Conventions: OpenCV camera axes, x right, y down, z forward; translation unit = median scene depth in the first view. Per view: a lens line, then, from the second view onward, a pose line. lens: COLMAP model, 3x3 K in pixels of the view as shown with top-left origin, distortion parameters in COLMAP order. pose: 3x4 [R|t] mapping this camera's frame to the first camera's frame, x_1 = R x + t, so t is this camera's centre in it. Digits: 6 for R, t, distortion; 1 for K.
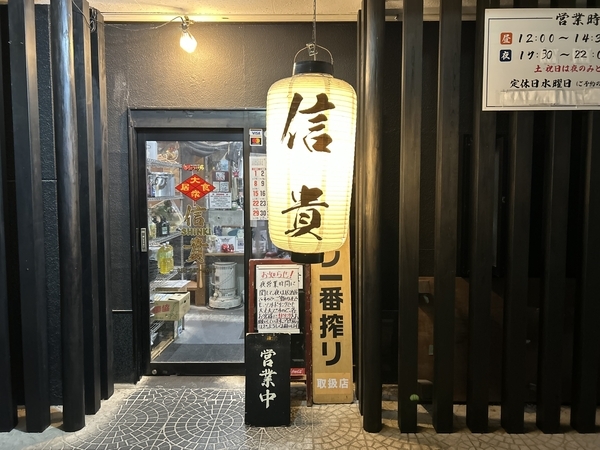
lens RADIAL K [[465.0, 0, 277.8], [0, 465.0, 212.4], [0, 0, 1]] dist [0.024426, -0.017898]
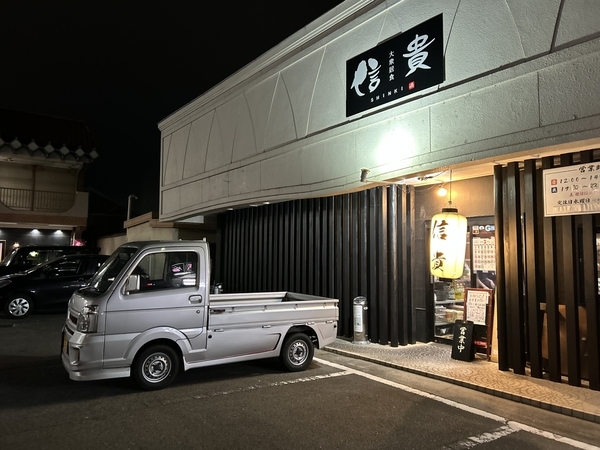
lens RADIAL K [[469.4, 0, 299.5], [0, 469.4, 223.4], [0, 0, 1]] dist [0.006911, -0.024492]
pose [[0.599454, -0.049359, -0.798886, 1.458555], [-0.065081, 0.991786, -0.110112, 0.112362], [0.797759, 0.118000, 0.591318, -1.105526]]
